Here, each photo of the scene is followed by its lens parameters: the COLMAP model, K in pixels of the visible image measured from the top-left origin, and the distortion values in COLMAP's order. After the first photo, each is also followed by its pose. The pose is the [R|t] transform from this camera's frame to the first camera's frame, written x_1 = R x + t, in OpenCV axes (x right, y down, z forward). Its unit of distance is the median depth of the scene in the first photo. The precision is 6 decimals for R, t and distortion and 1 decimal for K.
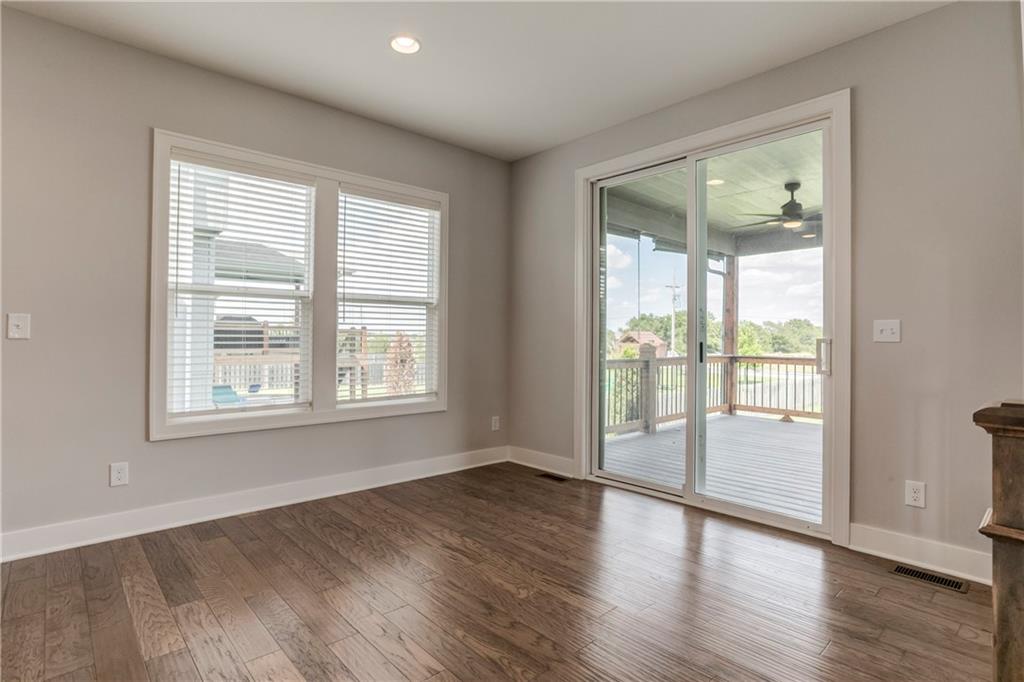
lens RADIAL K [[530.9, 0, 517.9], [0, 530.9, 327.8], [0, 0, 1]] dist [-0.076766, 0.060013]
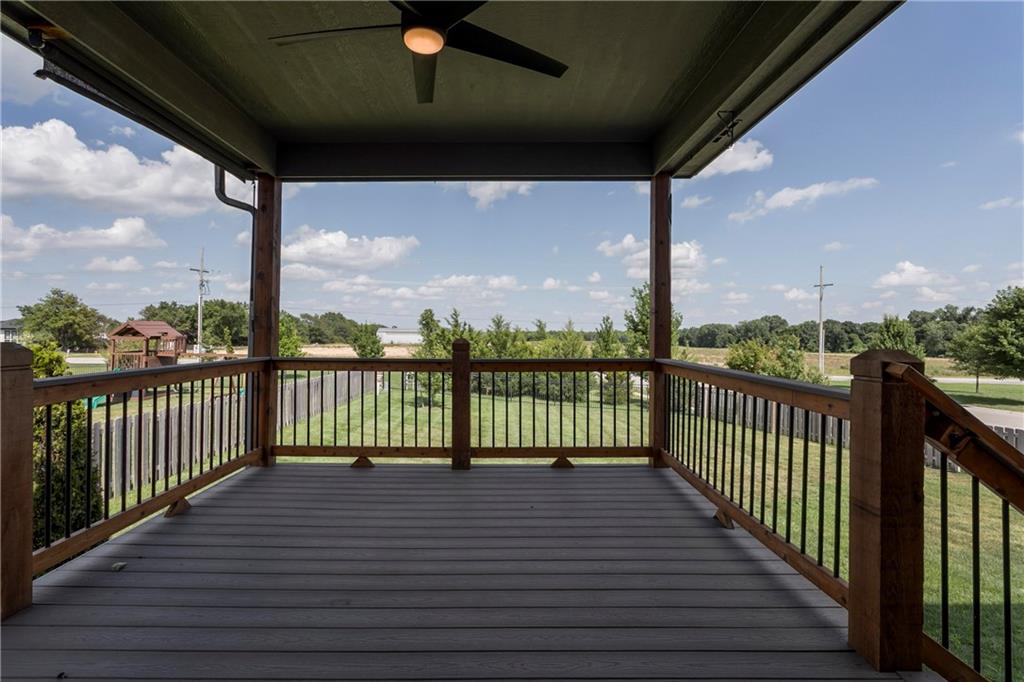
lens RADIAL K [[530.9, 0, 517.9], [0, 530.9, 327.8], [0, 0, 1]] dist [-0.076766, 0.060013]
pose [[0.674327, 0.000254, 0.738433, 0.176609], [-0.011569, 0.999881, 0.010220, 0.011958], [-0.738342, -0.015434, 0.674250, 0.428981]]
